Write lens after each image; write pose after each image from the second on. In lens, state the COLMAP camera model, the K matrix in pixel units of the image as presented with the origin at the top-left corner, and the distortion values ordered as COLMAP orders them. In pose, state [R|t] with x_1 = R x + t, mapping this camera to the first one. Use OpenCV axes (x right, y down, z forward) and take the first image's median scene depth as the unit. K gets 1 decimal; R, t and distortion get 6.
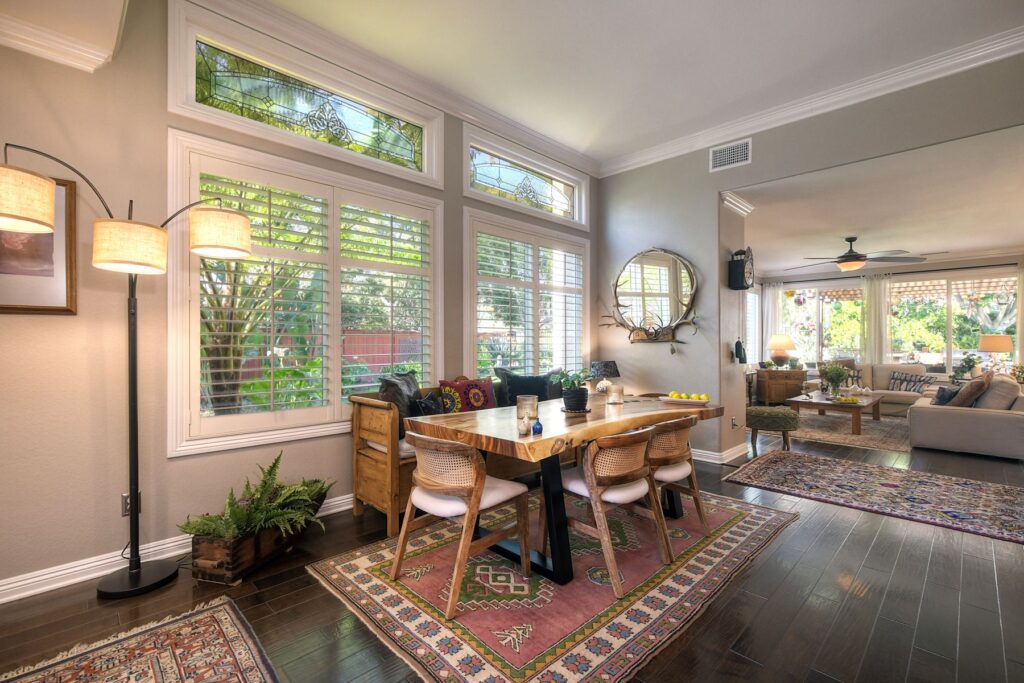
lens RADIAL K [[464.9, 0, 512.0], [0, 464.9, 341.5], [0, 0, 1]] dist [0.002419, 0.000550]
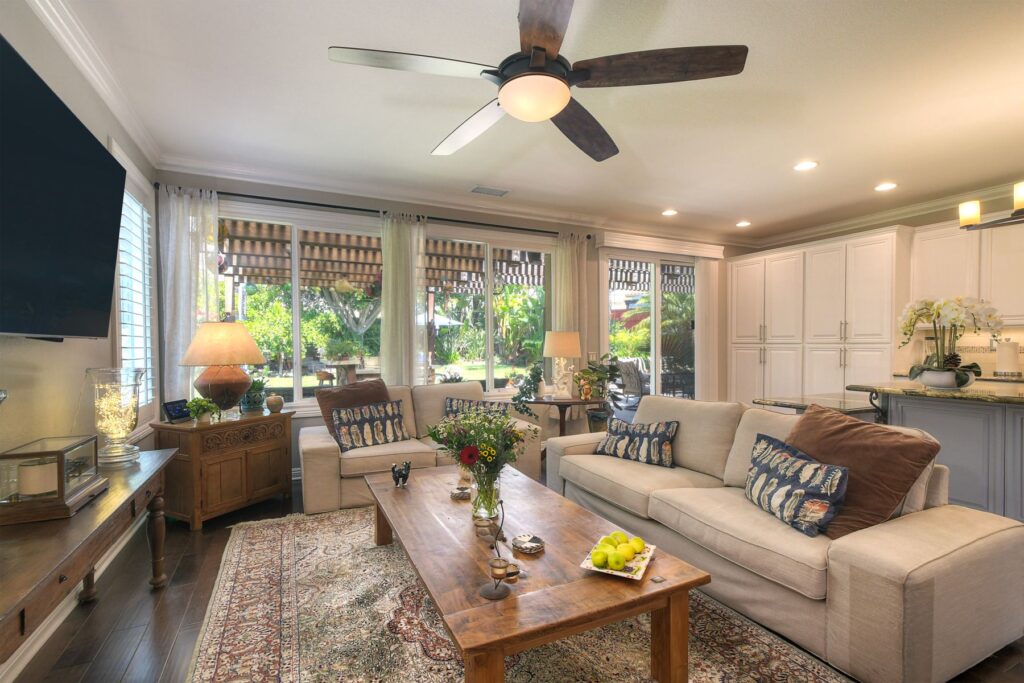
lens RADIAL K [[464.9, 0, 512.0], [0, 464.9, 341.5], [0, 0, 1]] dist [0.002419, 0.000550]
pose [[0.323917, -0.001196, 0.946085, 0.303659], [0.009215, 0.999956, -0.001891, 0.002691], [-0.946041, 0.009330, 0.323914, 0.671025]]
